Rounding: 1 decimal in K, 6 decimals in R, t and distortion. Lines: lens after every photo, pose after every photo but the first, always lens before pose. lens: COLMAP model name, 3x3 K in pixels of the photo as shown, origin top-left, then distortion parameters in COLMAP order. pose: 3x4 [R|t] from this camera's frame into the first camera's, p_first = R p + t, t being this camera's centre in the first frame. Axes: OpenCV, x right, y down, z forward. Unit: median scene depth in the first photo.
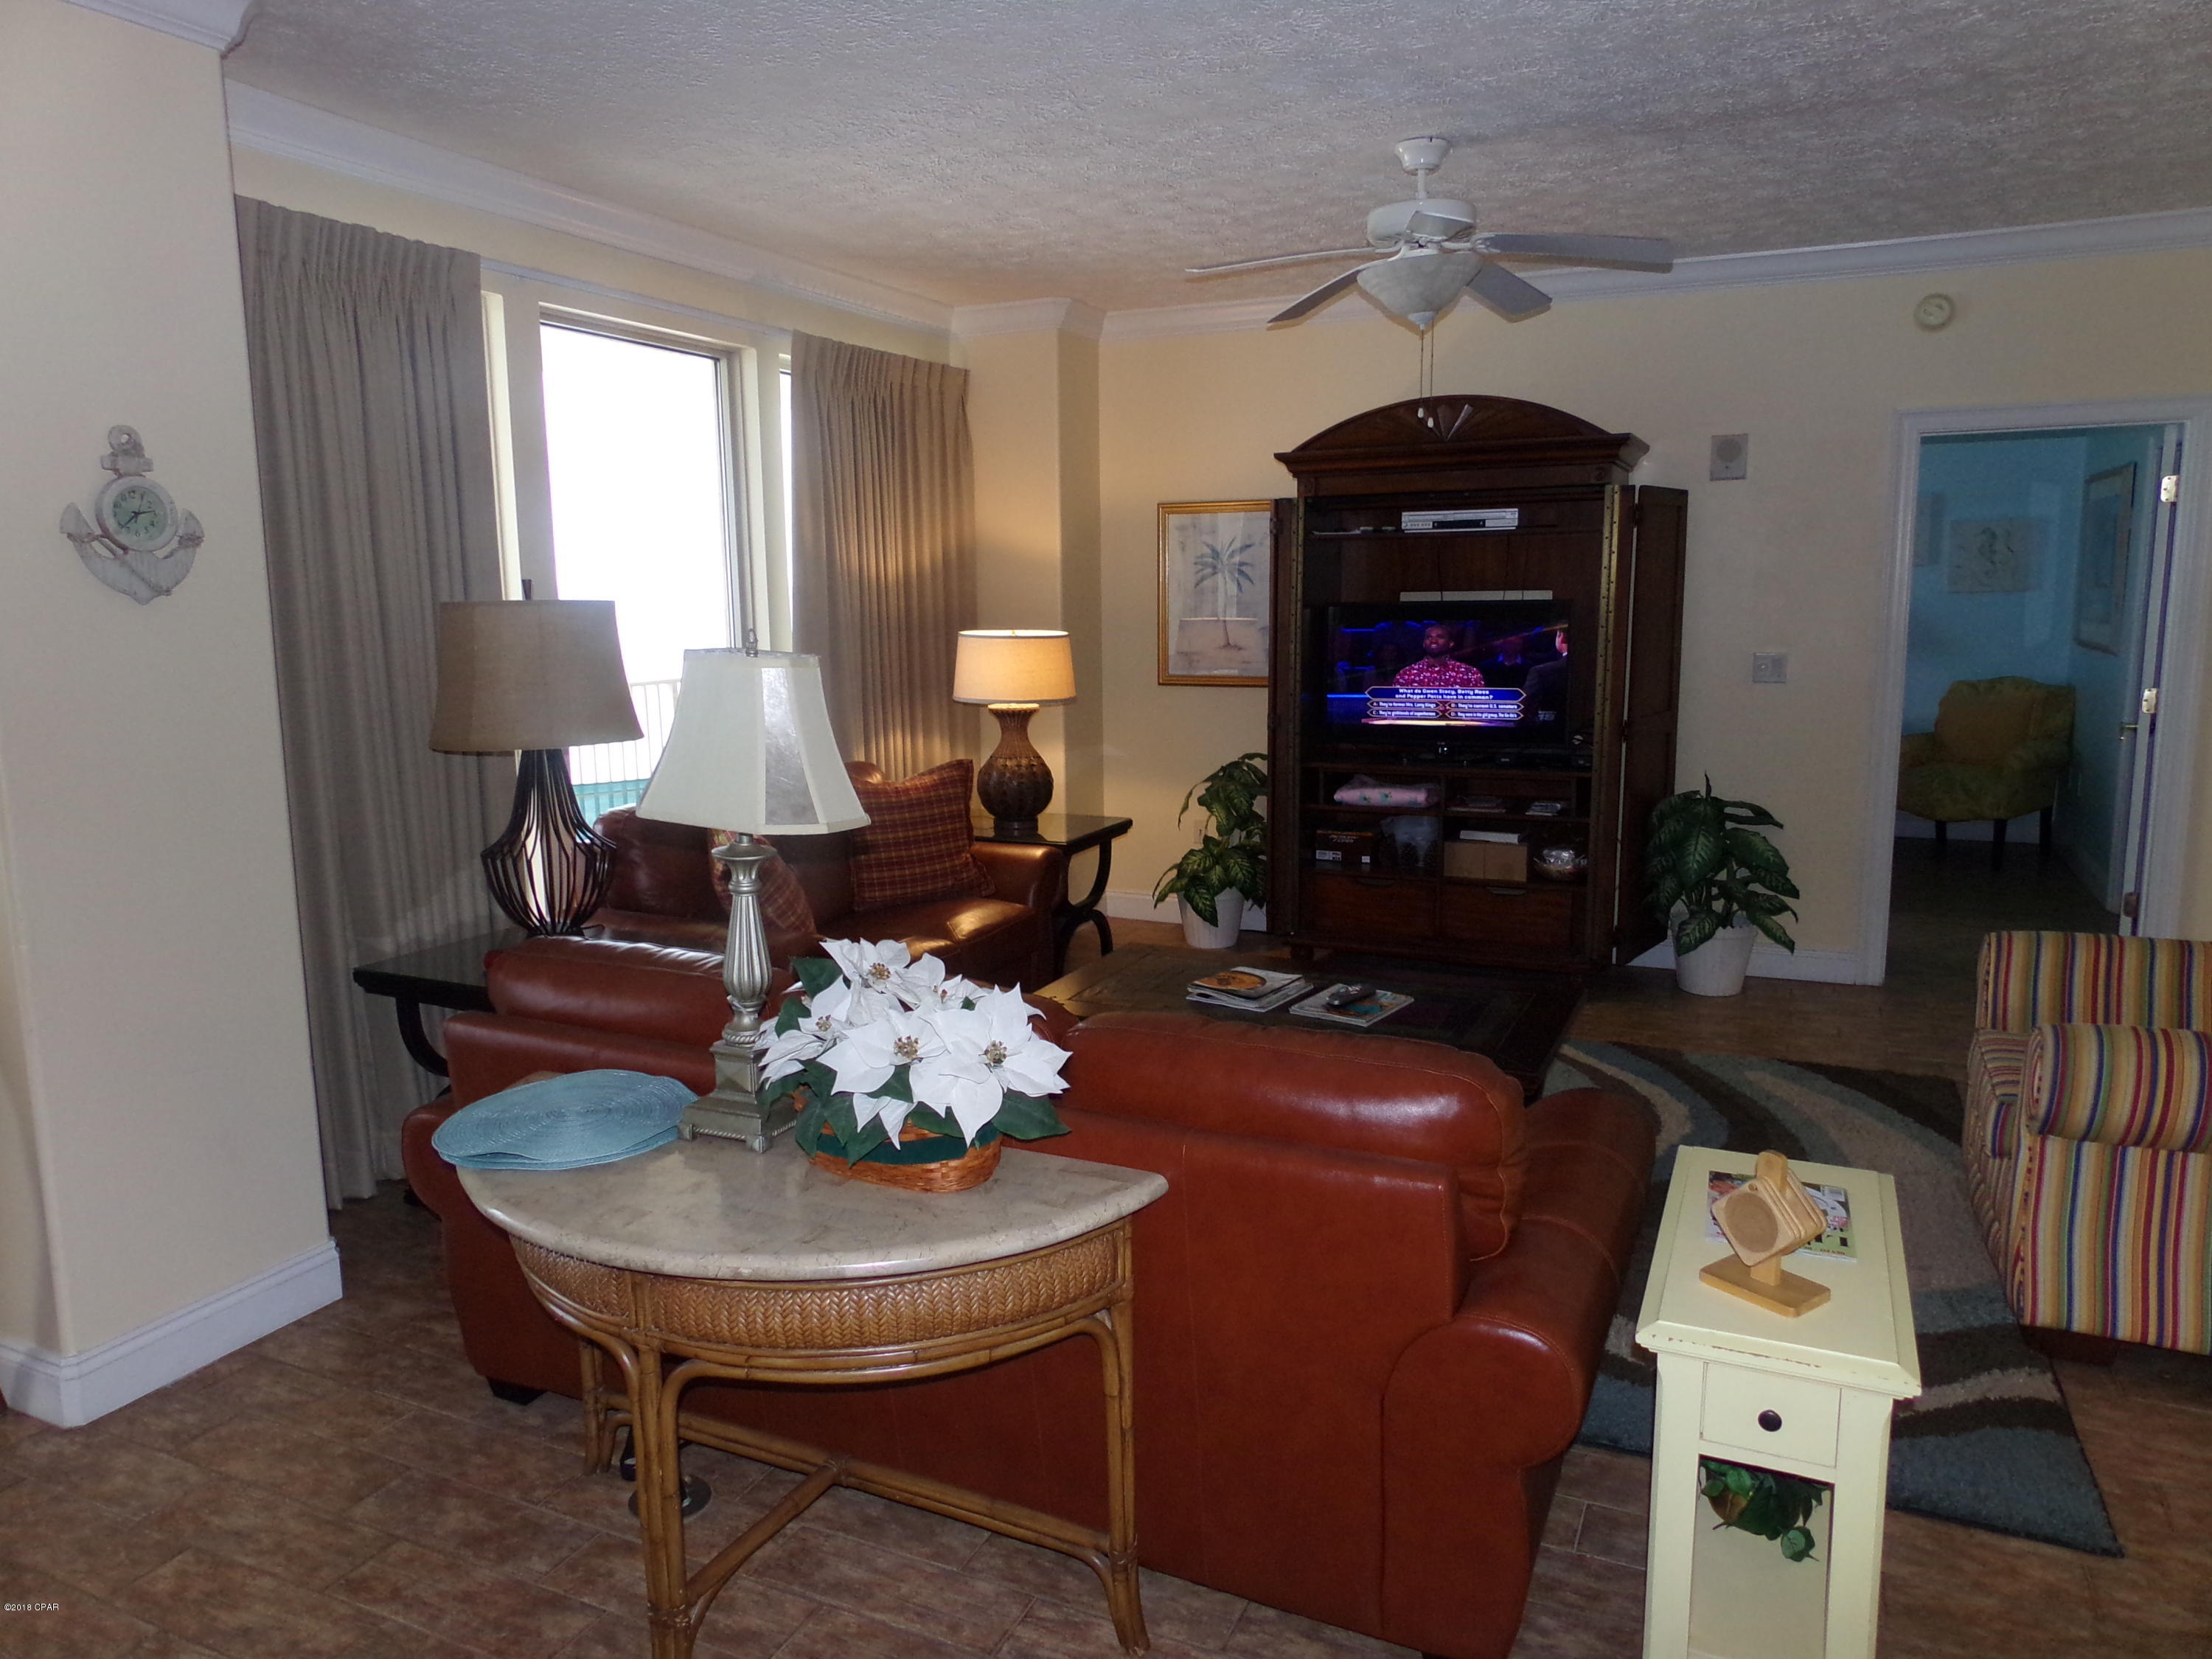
lens RADIAL K [[1538.9, 0, 1140.1], [0, 1538.9, 830.7], [0, 0, 1]] dist [0.036876, -0.049334]
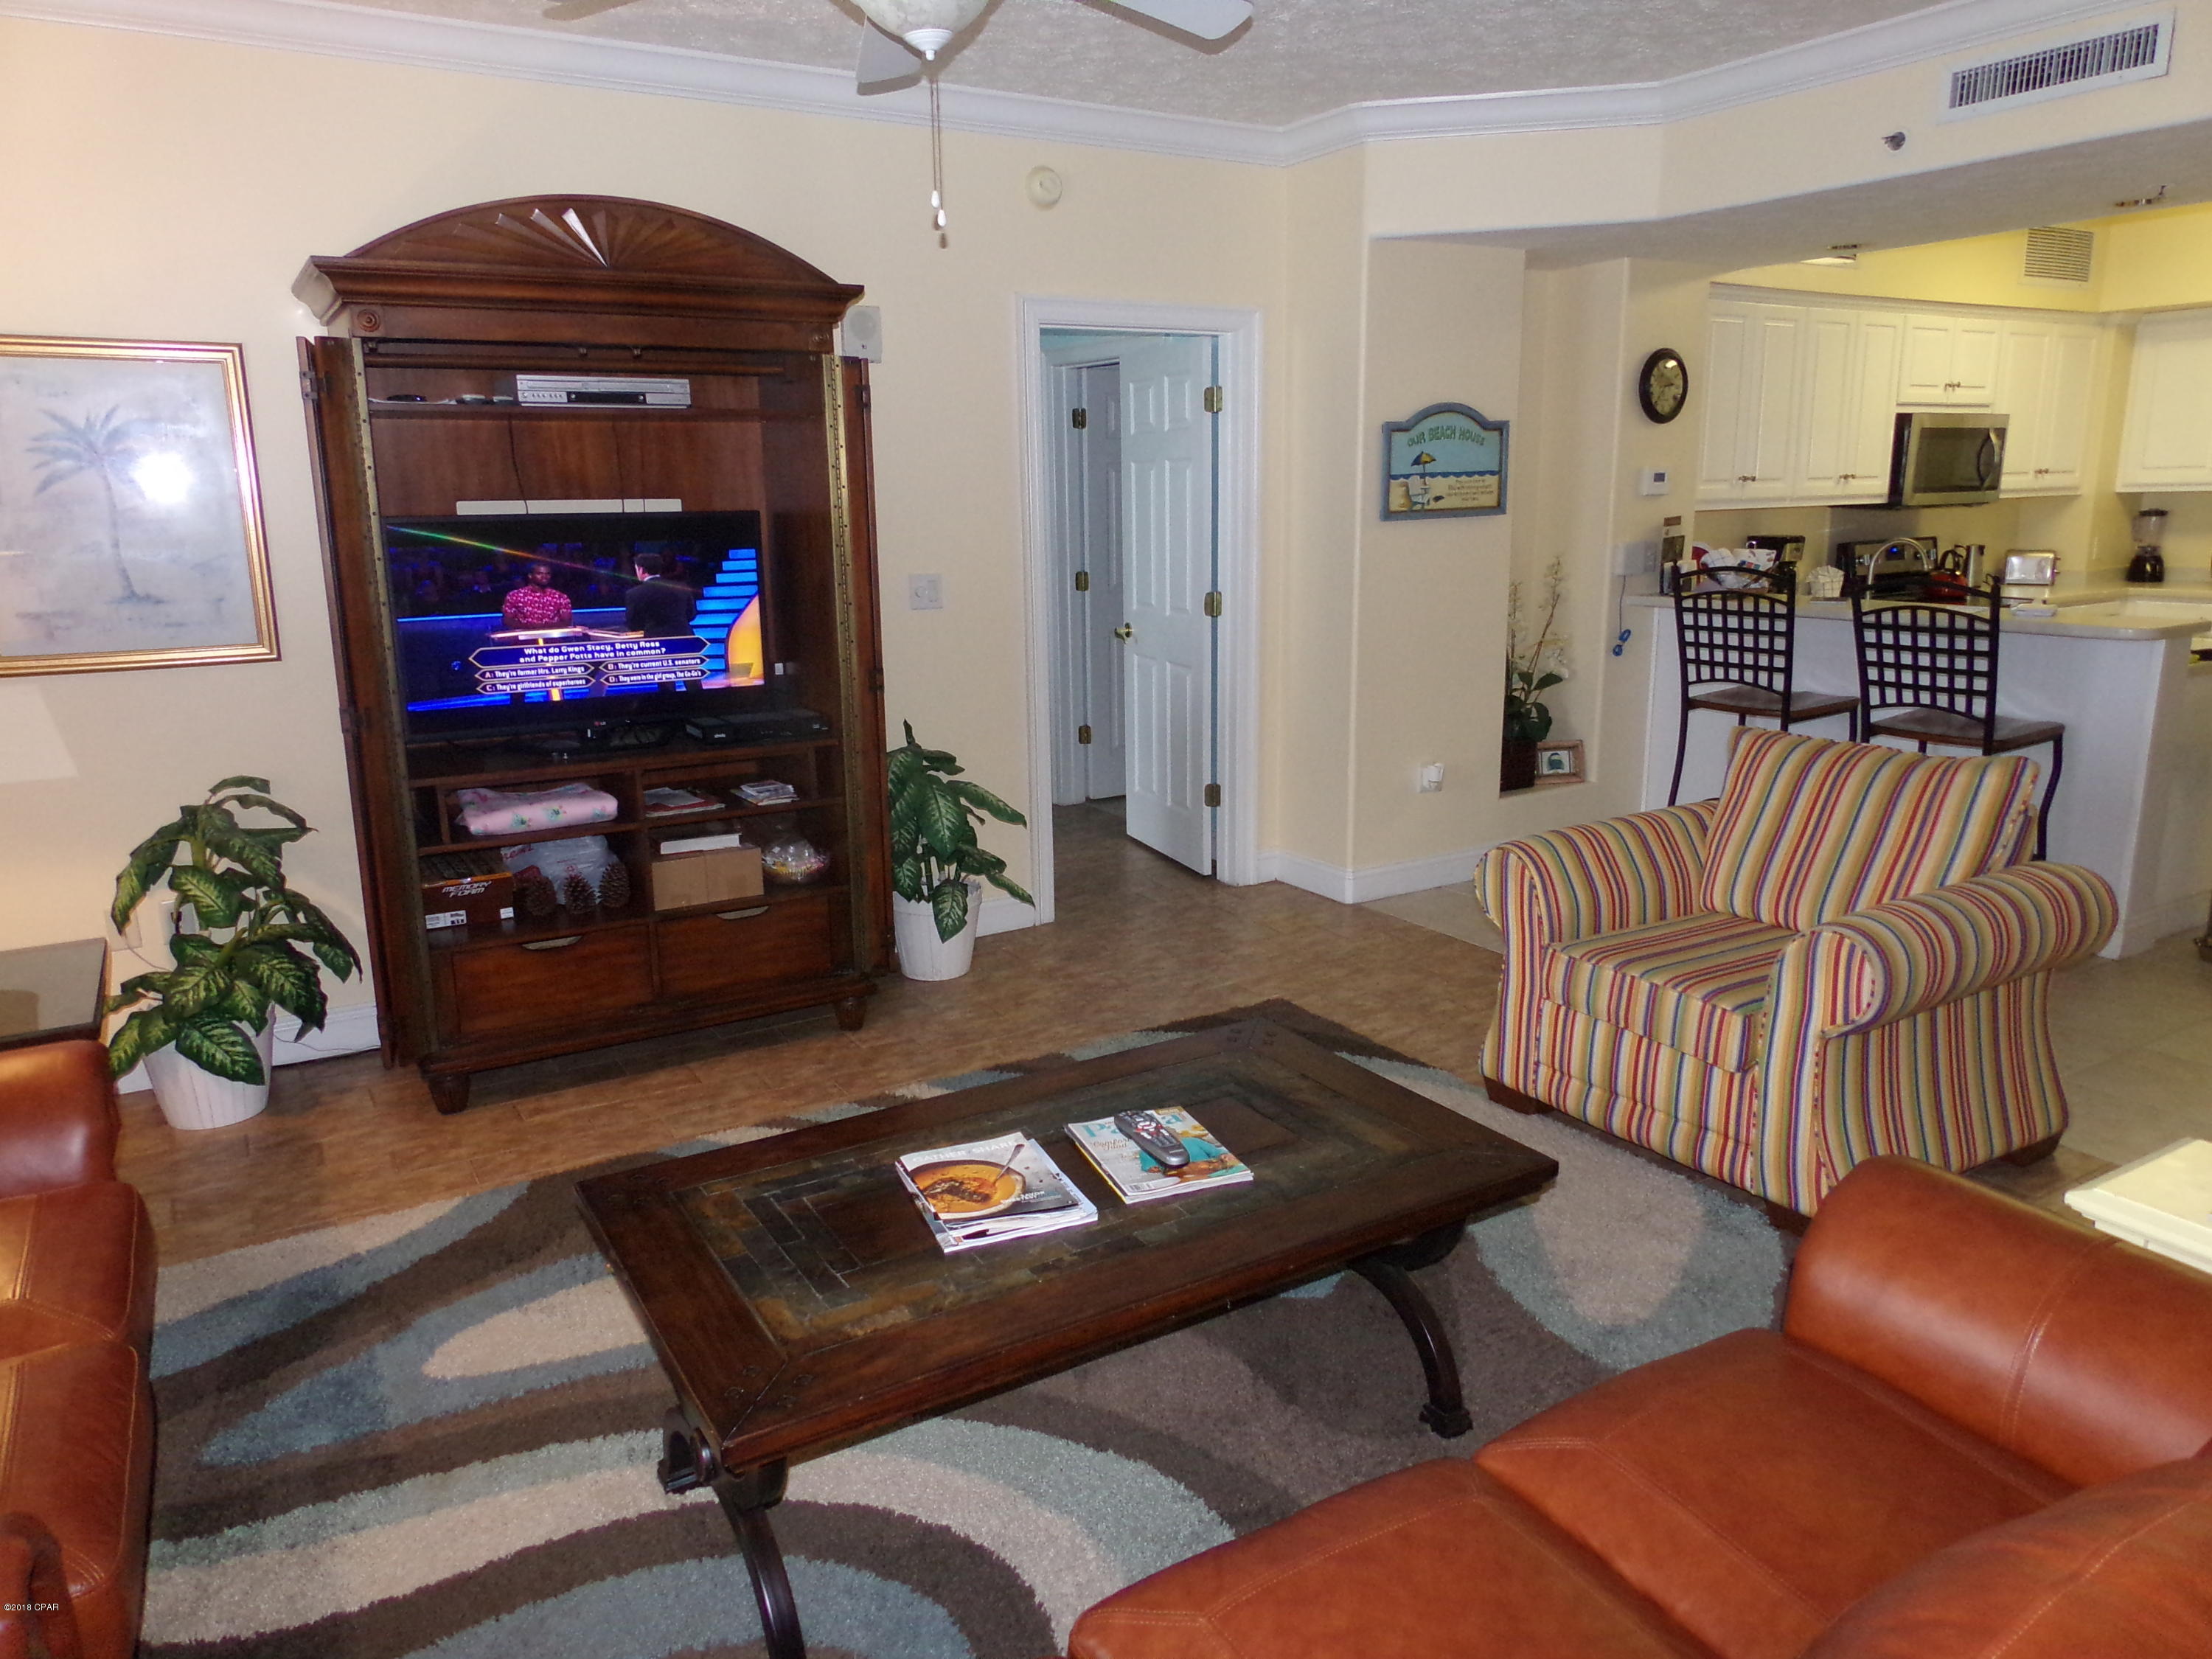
lens RADIAL K [[1491.5, 0, 1105.6], [0, 1491.5, 830.9], [0, 0, 1]] dist [0.050695, -0.088322]
pose [[0.566993, -0.179317, 0.803968, -0.234217], [0.136464, 0.982979, 0.123003, -0.064466], [-0.812340, 0.039970, 0.581812, 0.454359]]
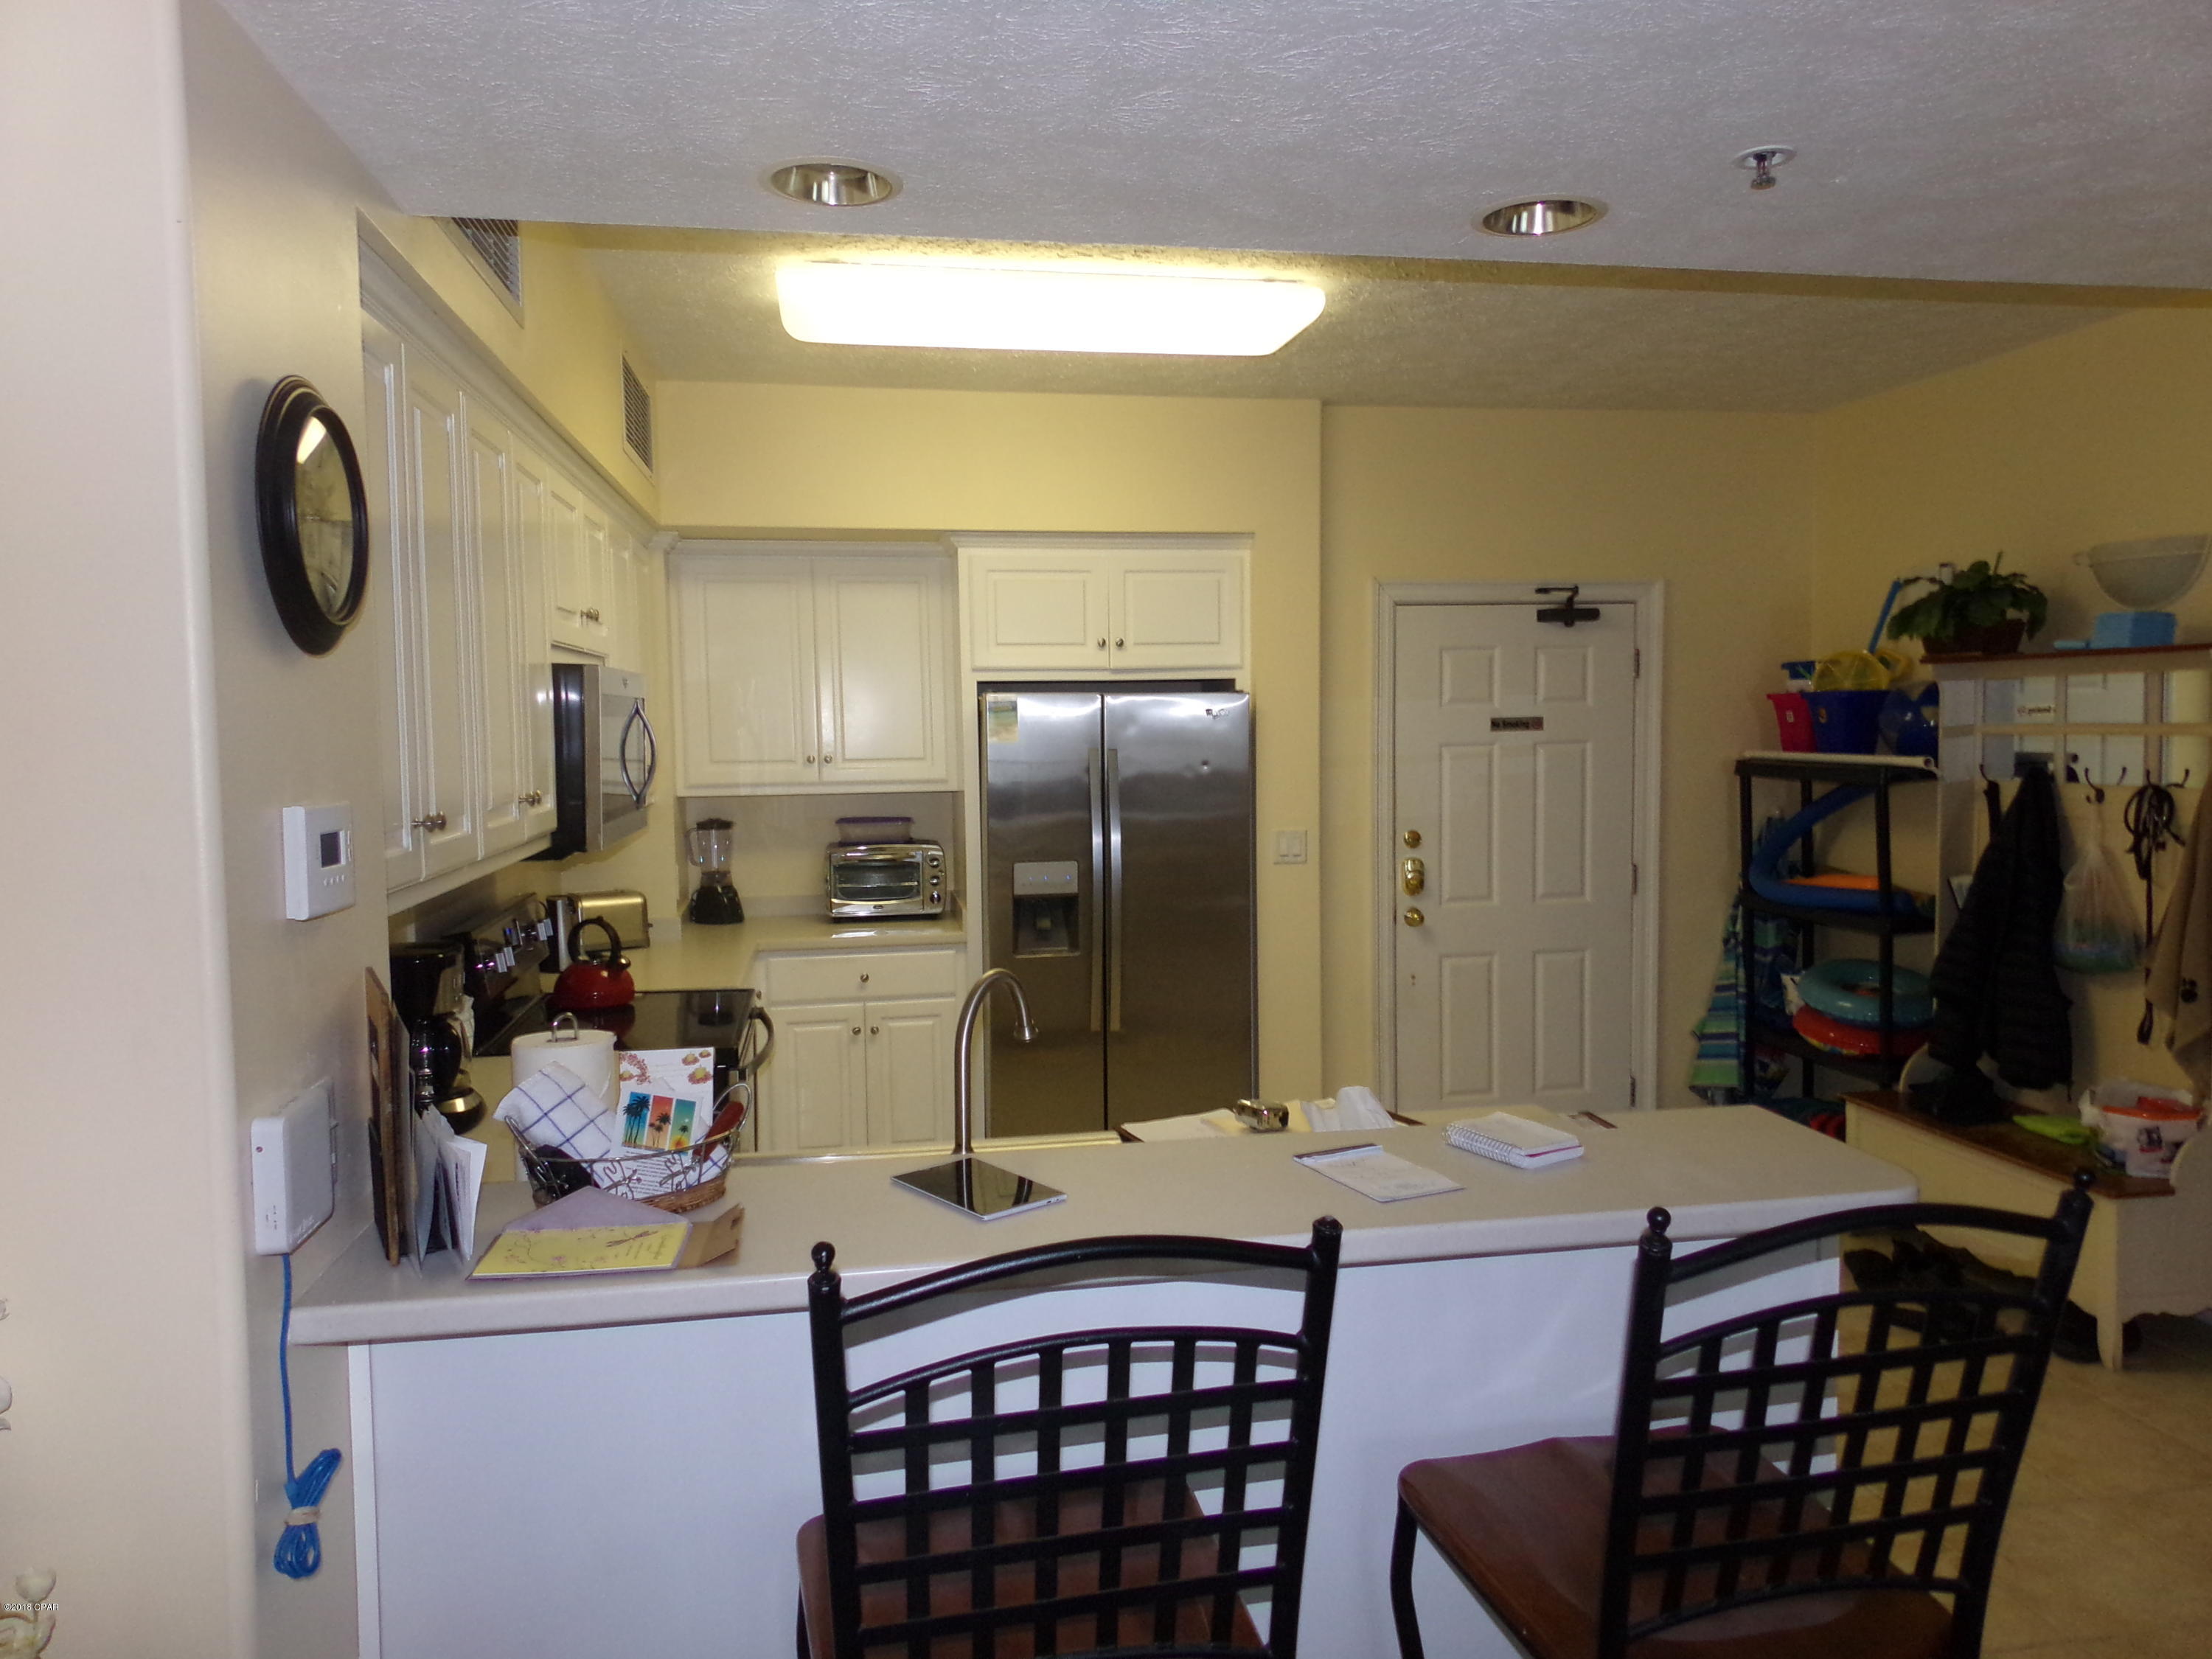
lens RADIAL K [[1497.4, 0, 1105.4], [0, 1497.4, 830.3], [0, 0, 1]] dist [0.032941, 0.000519]
pose [[-0.551544, -0.036642, 0.833341, 0.549562], [0.152544, 0.977757, 0.143952, -0.147230], [-0.820079, 0.206517, -0.533686, 0.769652]]
